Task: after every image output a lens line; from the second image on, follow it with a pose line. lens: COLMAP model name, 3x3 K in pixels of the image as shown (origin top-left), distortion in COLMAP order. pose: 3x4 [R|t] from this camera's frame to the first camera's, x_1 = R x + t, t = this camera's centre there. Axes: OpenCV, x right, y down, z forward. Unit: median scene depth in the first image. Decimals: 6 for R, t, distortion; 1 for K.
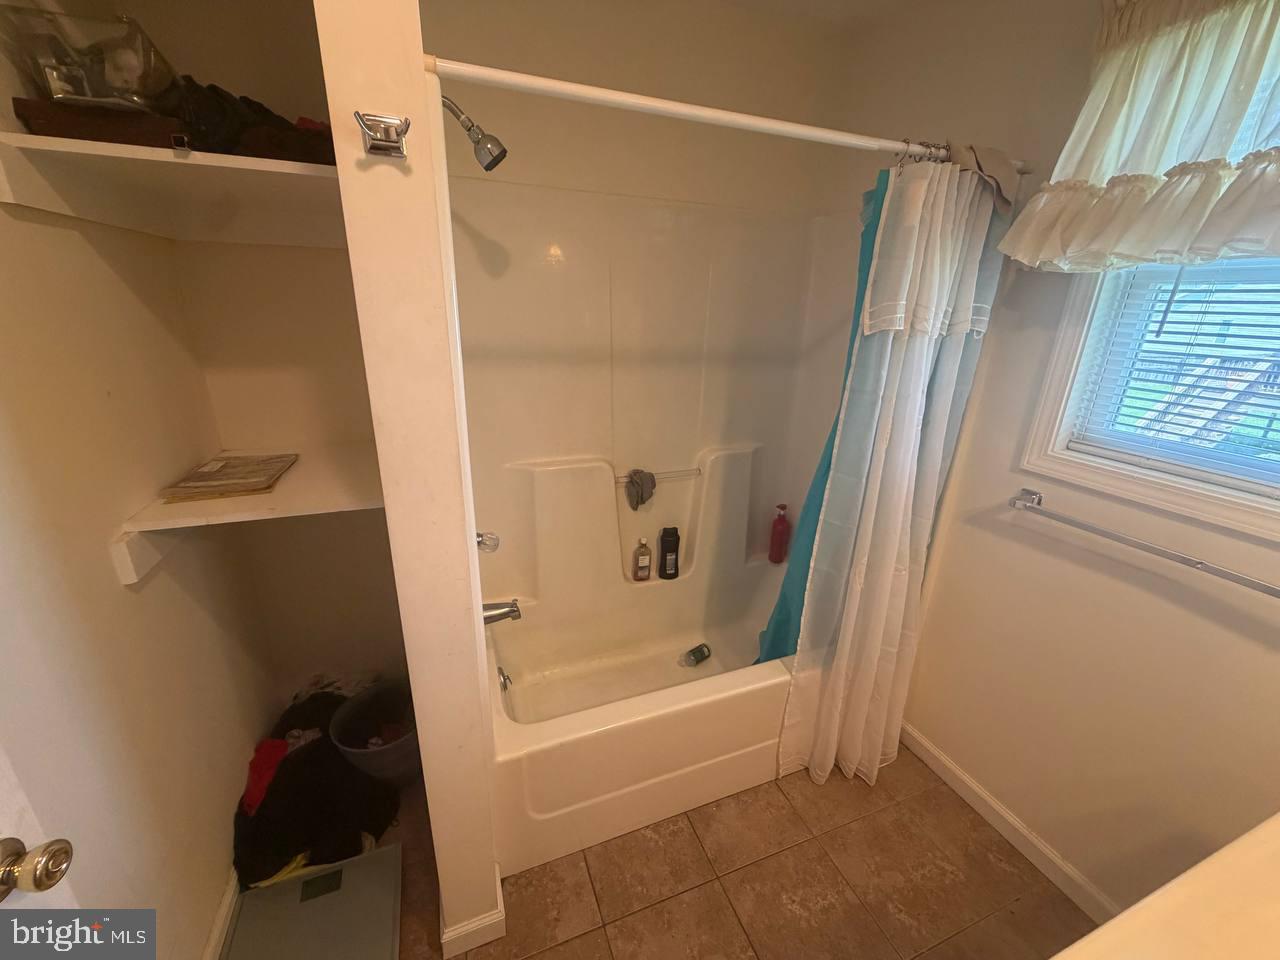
lens RADIAL K [[510.5, 0, 635.7], [0, 510.5, 480.2], [0, 0, 1]] dist [-0.000604, 0.000198]
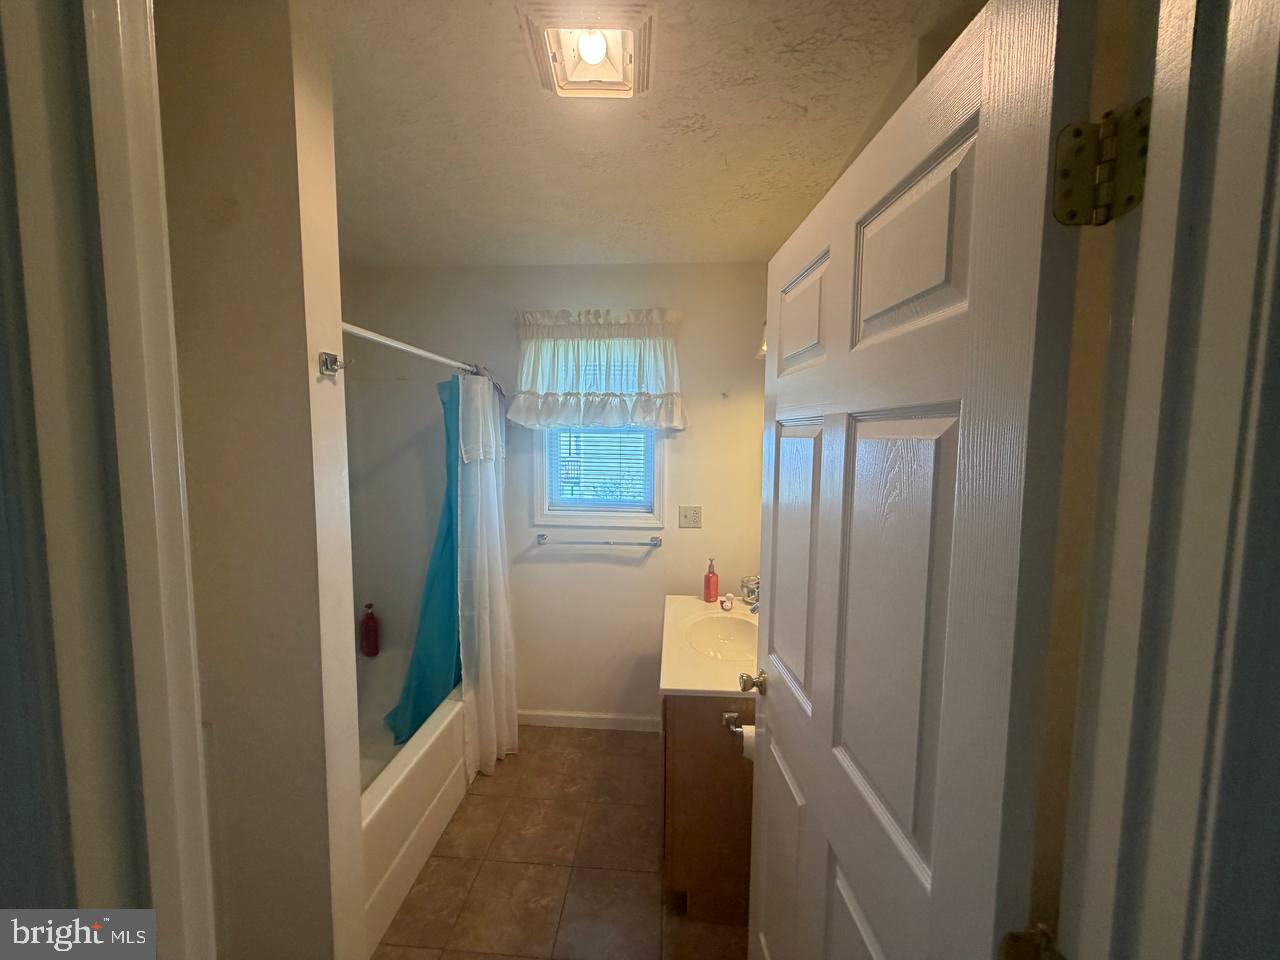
lens RADIAL K [[510.5, 0, 640.6], [0, 510.5, 474.7], [0, 0, 1]] dist [-0.000604, 0.000198]
pose [[0.423492, -0.086298, 0.901780, -0.804115], [0.297266, 0.953570, -0.048348, 0.009500], [-0.855738, 0.288543, 0.429483, -0.215133]]
